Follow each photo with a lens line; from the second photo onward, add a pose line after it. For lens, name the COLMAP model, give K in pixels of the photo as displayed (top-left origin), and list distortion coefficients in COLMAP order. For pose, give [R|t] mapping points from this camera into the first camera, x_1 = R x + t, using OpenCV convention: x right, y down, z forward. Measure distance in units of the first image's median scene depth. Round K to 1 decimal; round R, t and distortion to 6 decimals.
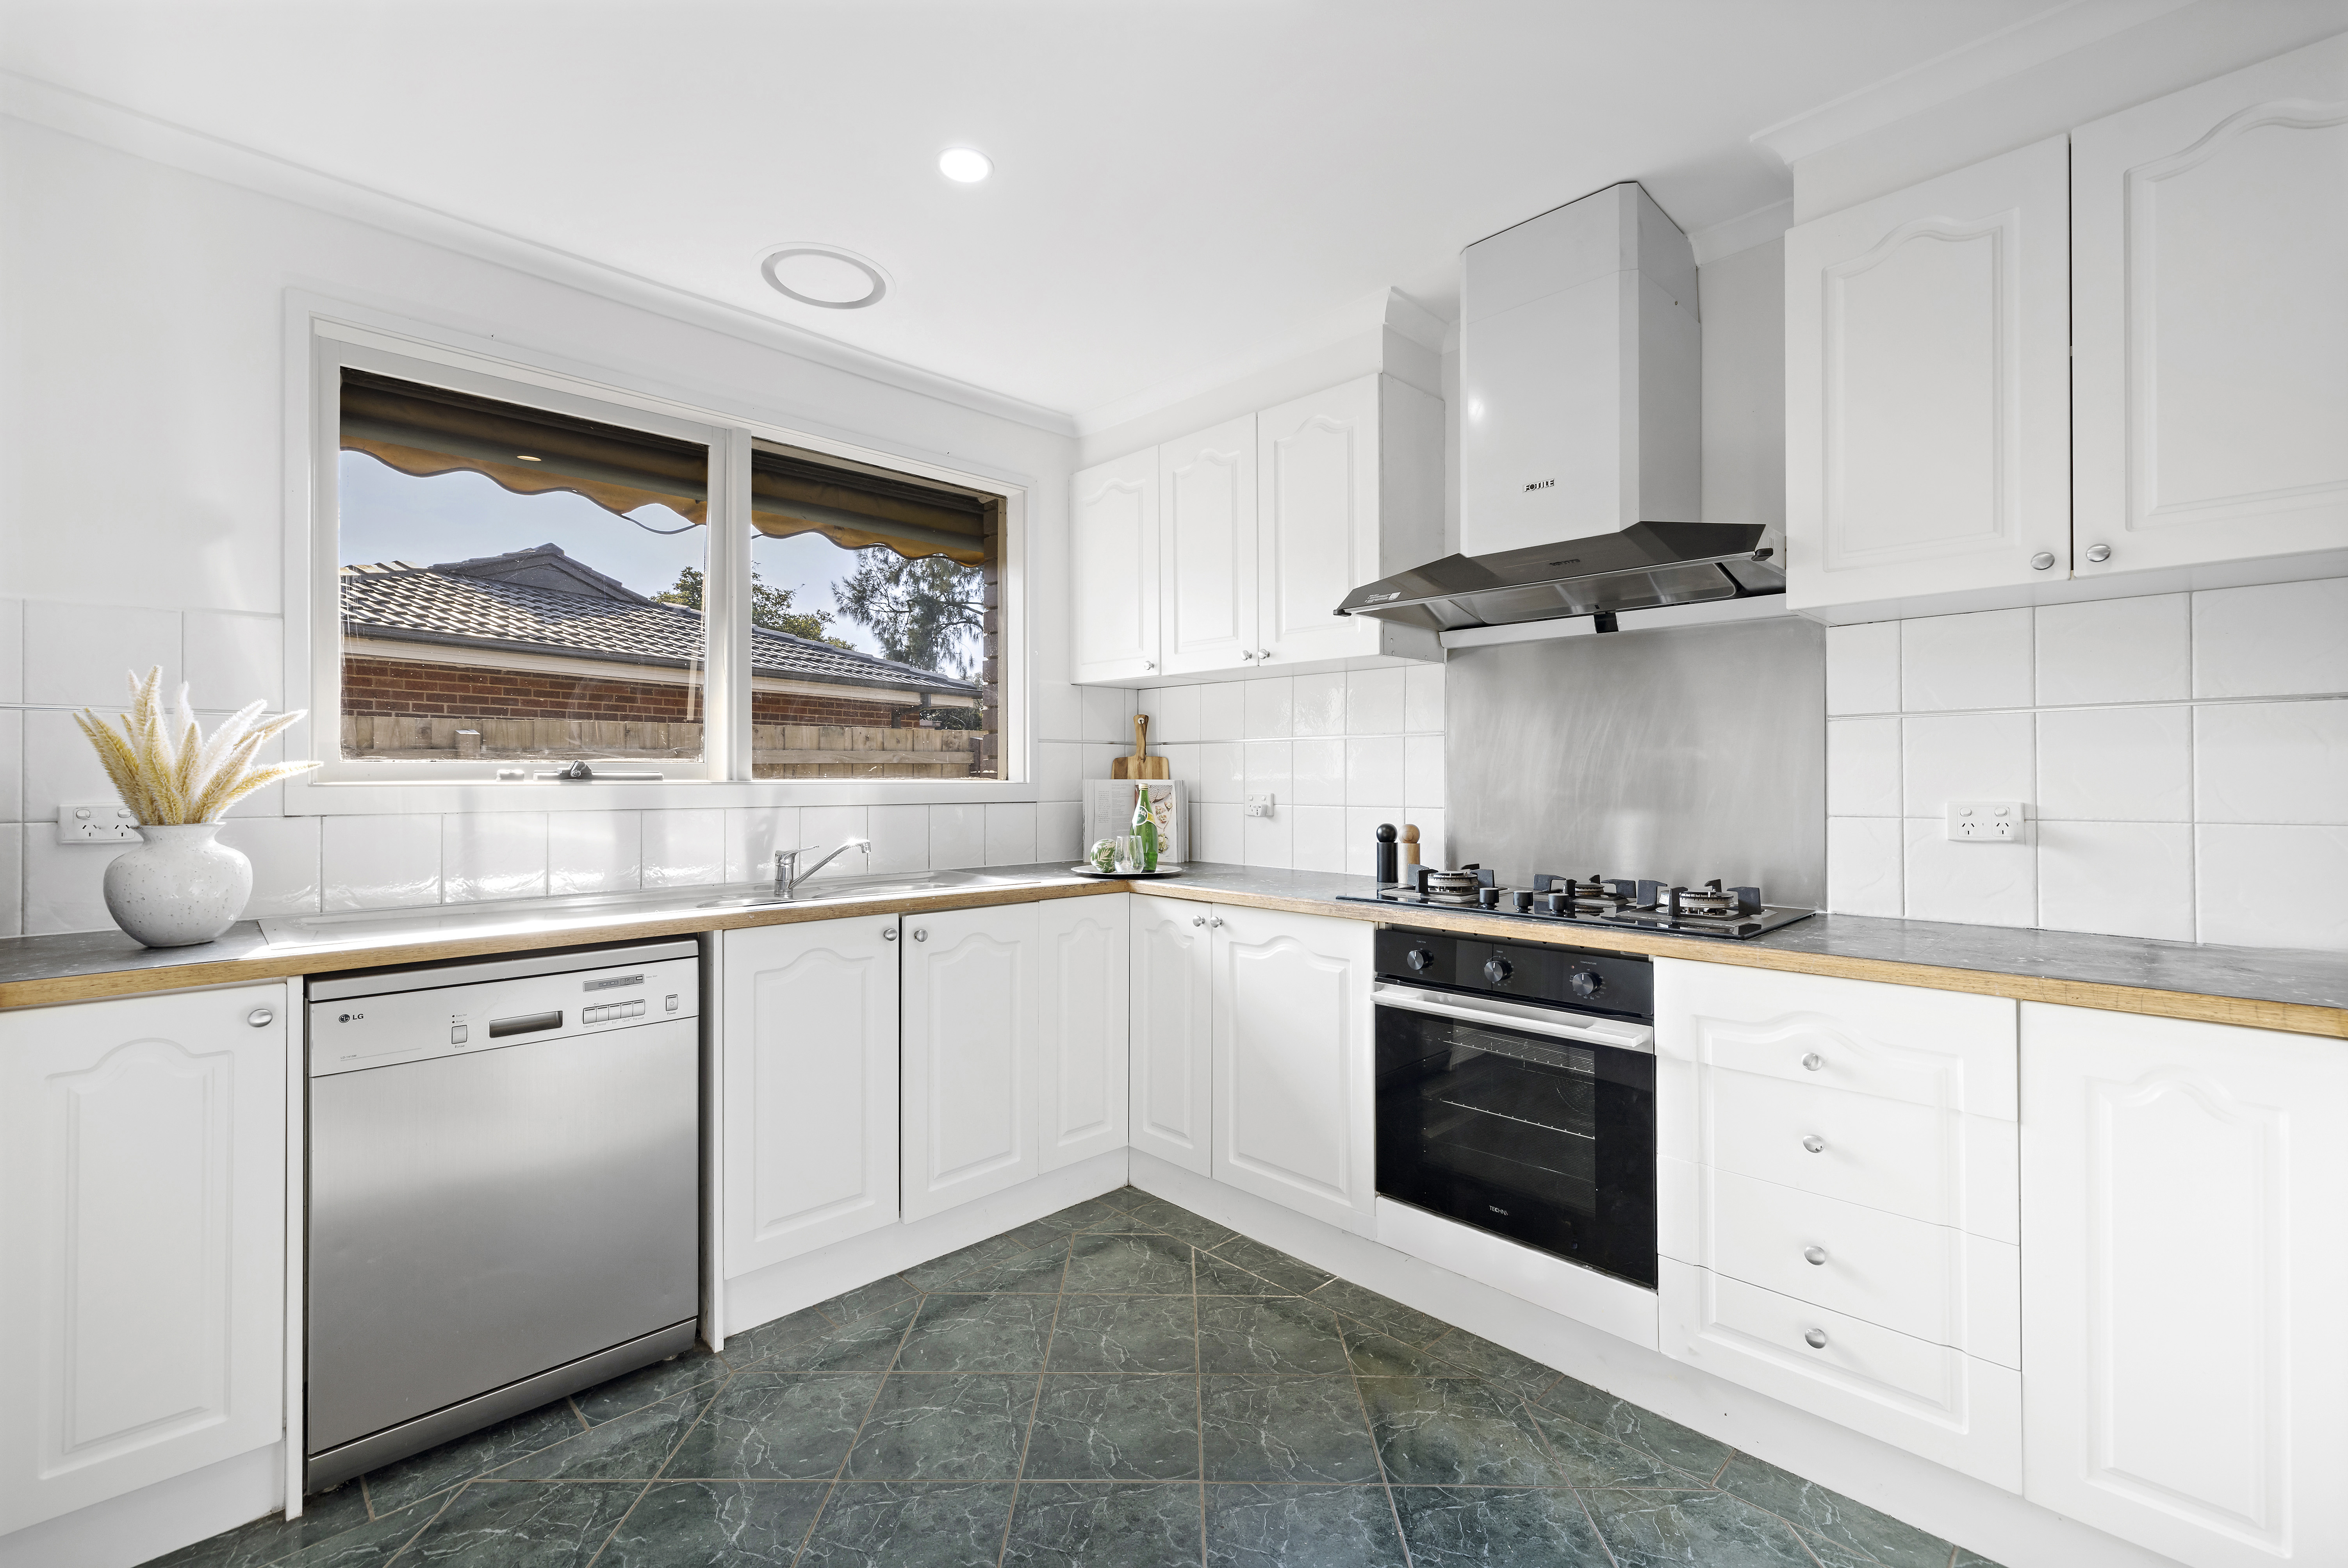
lens RADIAL K [[1009.3, 0, 1174.0], [0, 1009.3, 784.0], [0, 0, 1]] dist [0.001125, -0.000089]
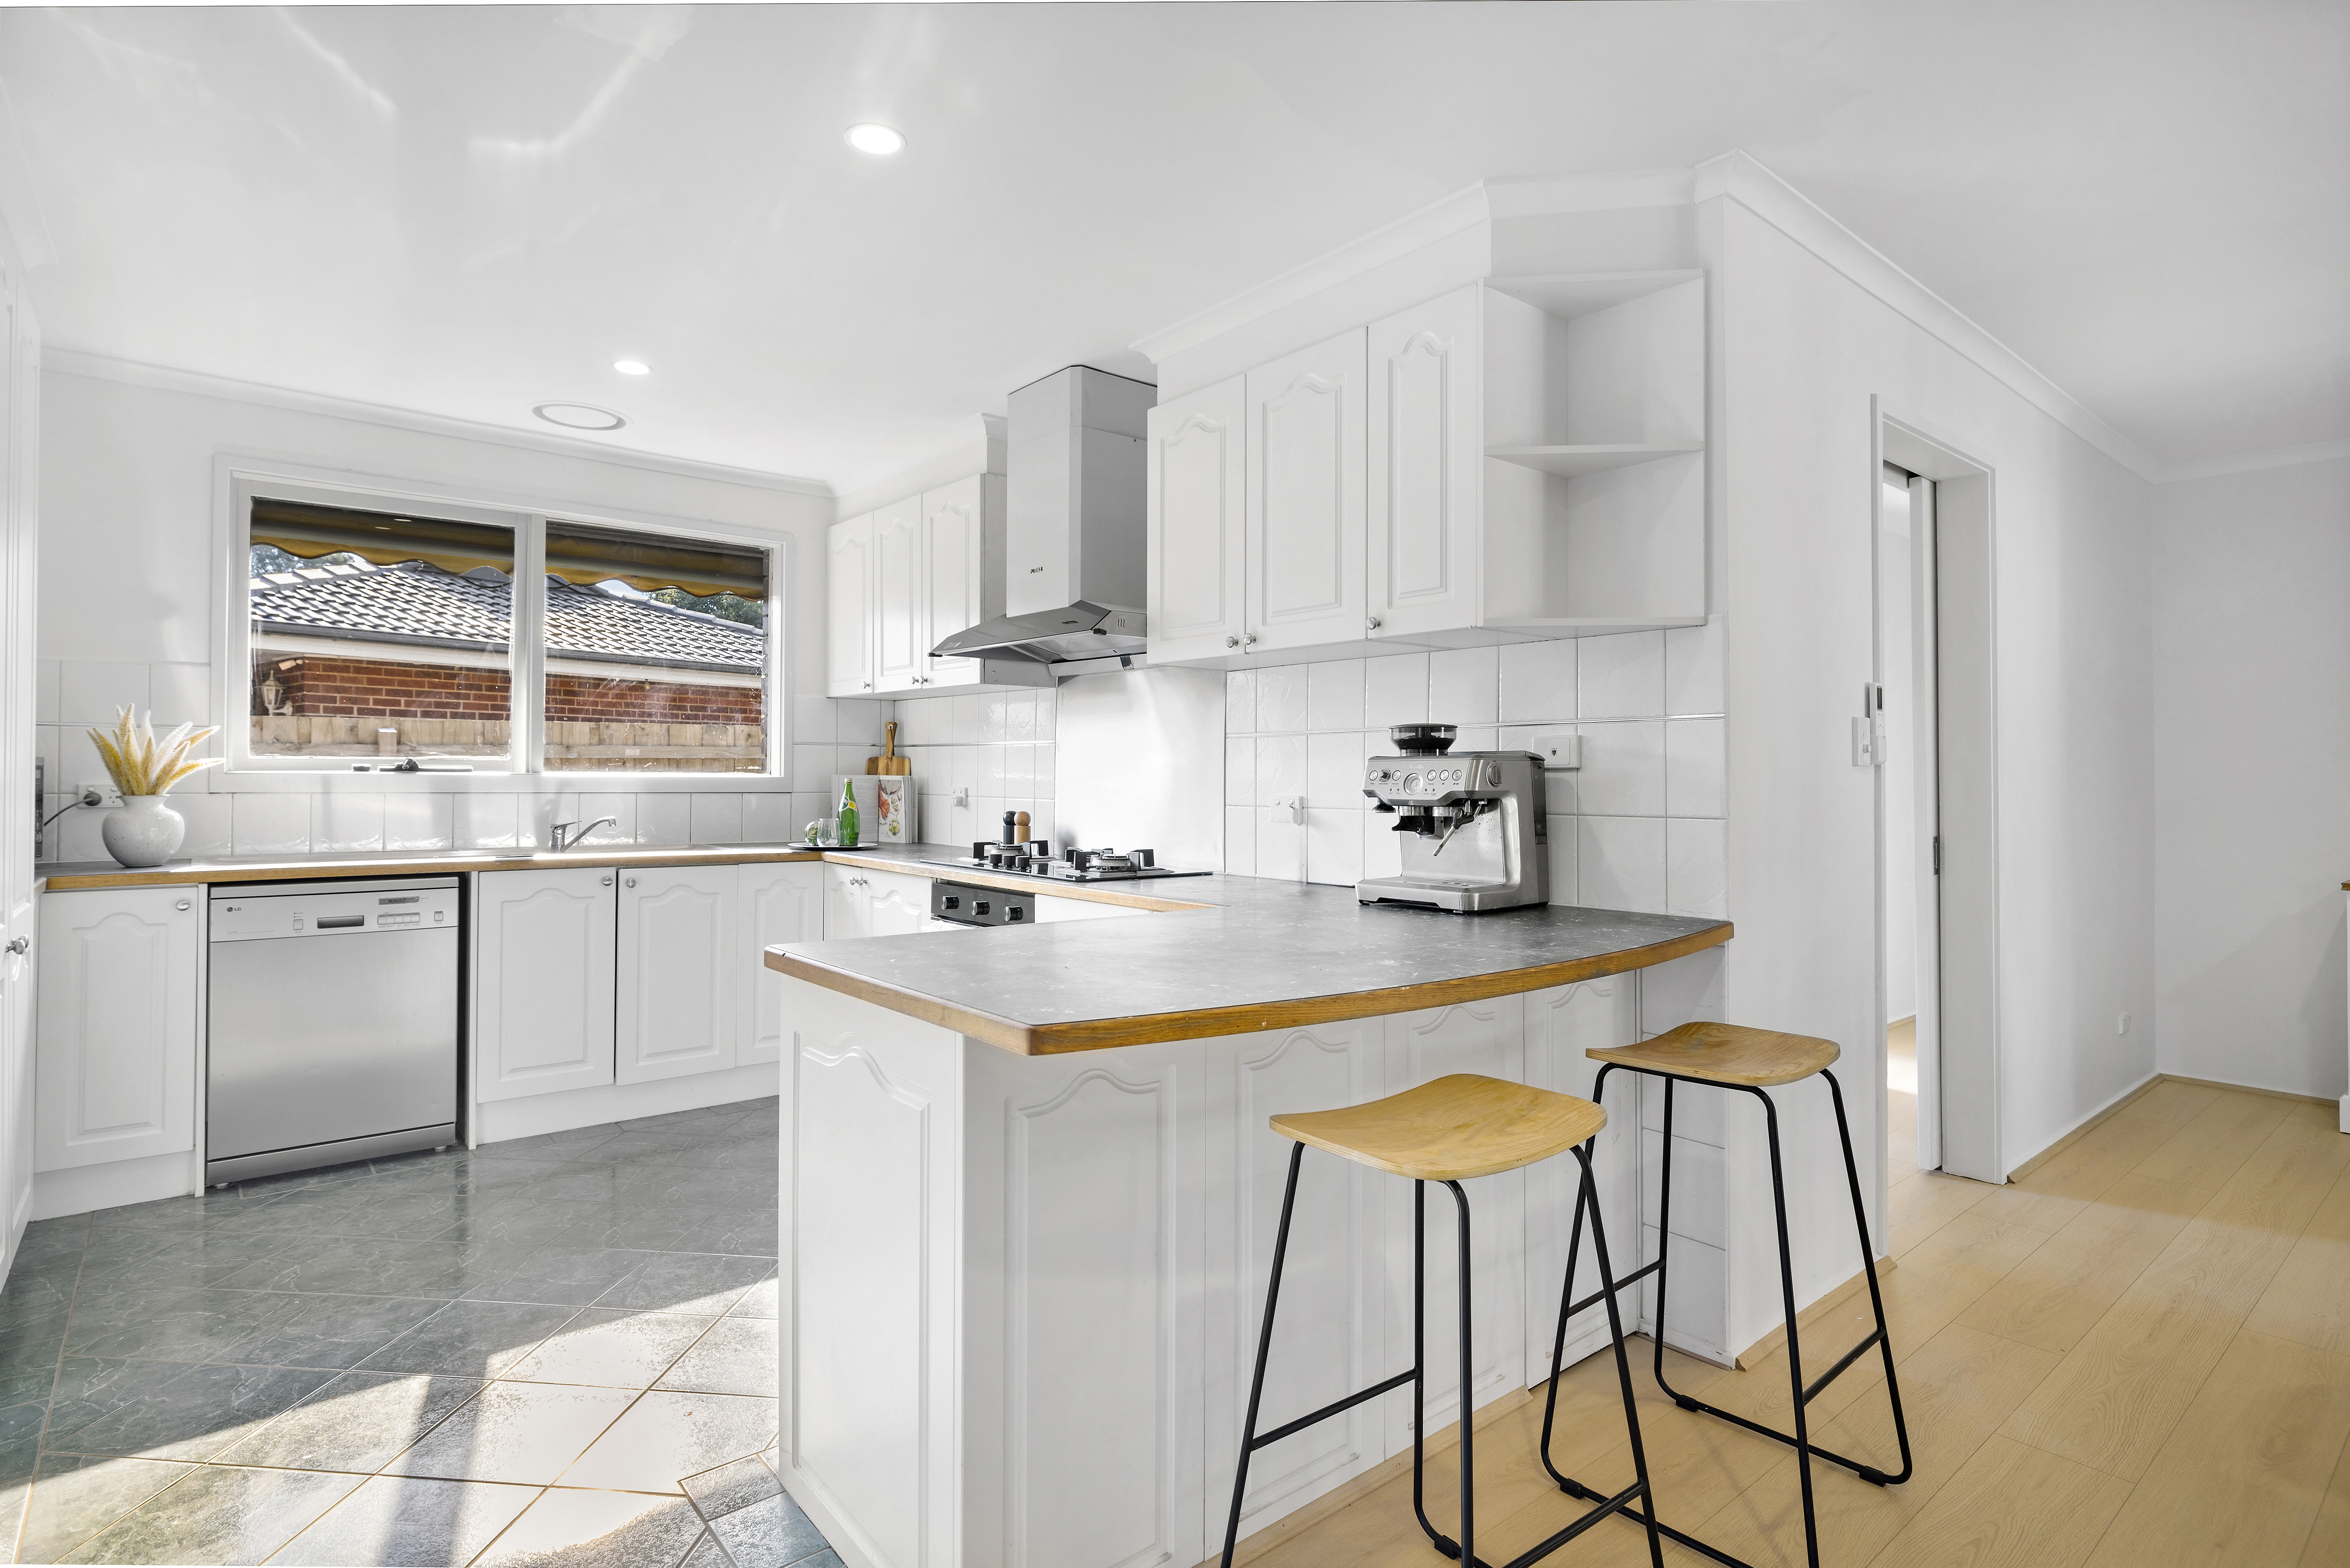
lens RADIAL K [[1175.1, 0, 1165.3], [0, 1175.1, 781.1], [0, 0, 1]] dist [-0.004050, -0.000673]
pose [[0.996698, 0.010177, -0.080559, 0.586797], [-0.010252, 0.999947, -0.000518, -0.000192], [0.080550, 0.001343, 0.996750, -0.545218]]
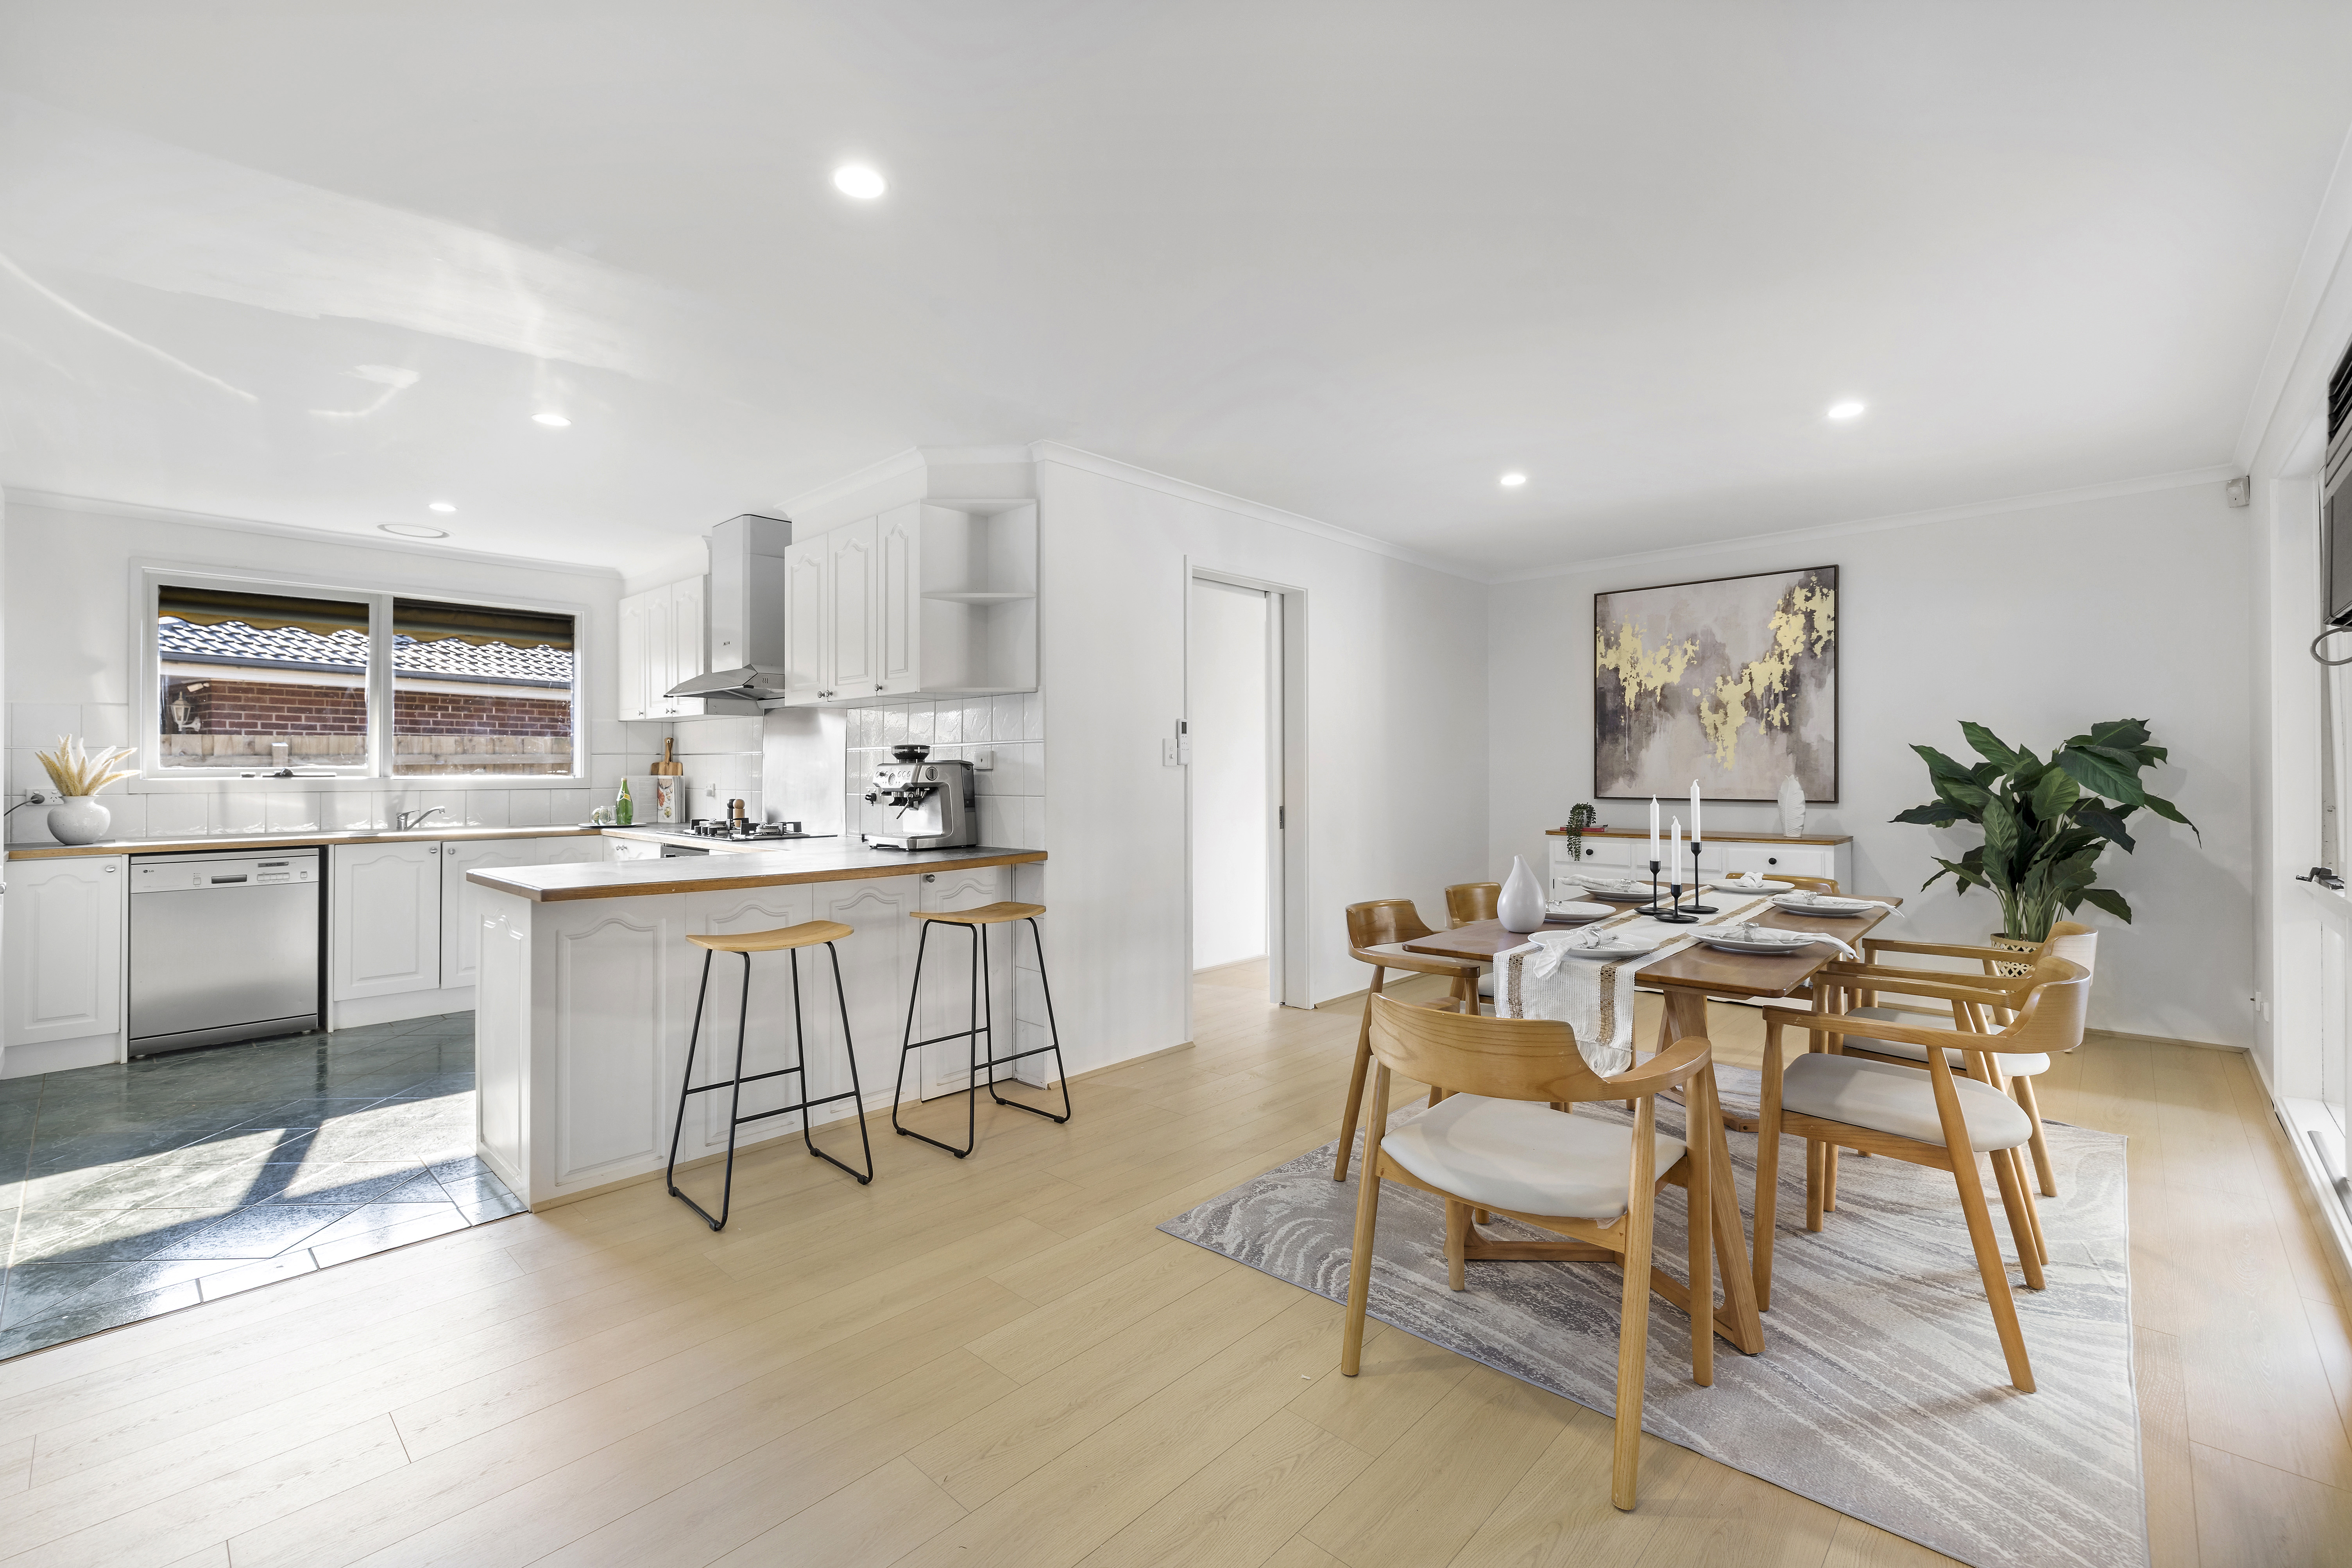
lens RADIAL K [[1010.2, 0, 1175.4], [0, 1010.2, 771.0], [0, 0, 1]] dist [0.002461, -0.000043]
pose [[0.999115, -0.000652, 0.042046, 1.080675], [0.000811, 0.999993, -0.003761, -0.006530], [-0.042043, 0.003792, 0.999109, -1.078824]]
